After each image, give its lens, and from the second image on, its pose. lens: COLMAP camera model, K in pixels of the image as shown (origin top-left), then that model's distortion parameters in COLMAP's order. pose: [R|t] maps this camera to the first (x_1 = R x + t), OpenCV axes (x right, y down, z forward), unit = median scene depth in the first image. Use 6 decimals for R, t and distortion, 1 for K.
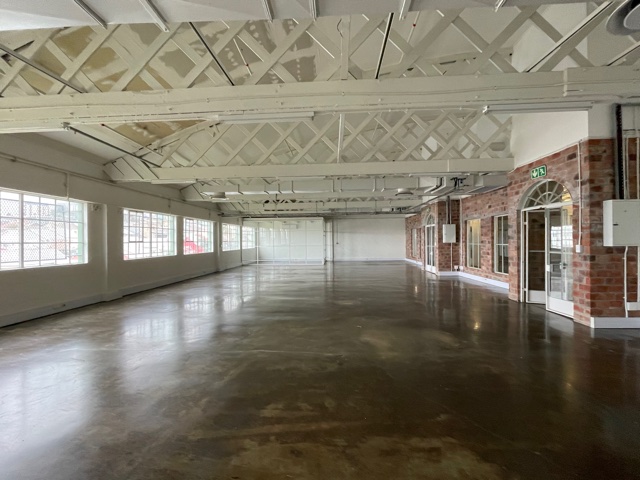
lens RADIAL K [[282.7, 0, 319.5], [0, 282.7, 241.5], [0, 0, 1]] dist [-0.001188, -0.000154]
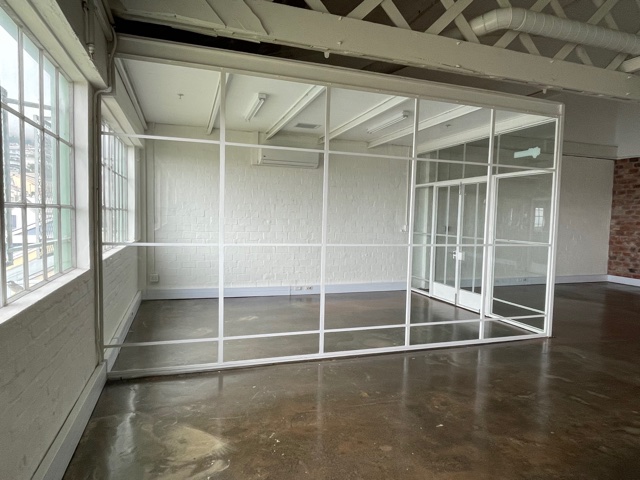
lens RADIAL K [[400.4, 0, 315.8], [0, 400.4, 243.7], [0, 0, 1]] dist [-0.025928, 0.014860]
pose [[0.926332, 0.004948, 0.376675, -0.599132], [-0.029932, 0.997719, 0.060504, 0.004319], [-0.375517, -0.067321, 0.924367, 1.835188]]
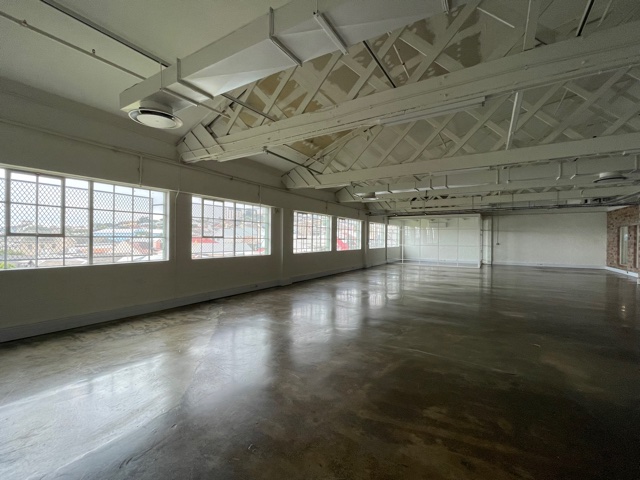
lens RADIAL K [[282.7, 0, 319.8], [0, 282.7, 241.9], [0, 0, 1]] dist [-0.001188, -0.000154]
pose [[0.881472, 0.020500, -0.471790, -0.022947], [-0.017082, 0.999788, 0.011527, 0.000293], [0.471926, -0.002102, 0.881635, -0.015927]]
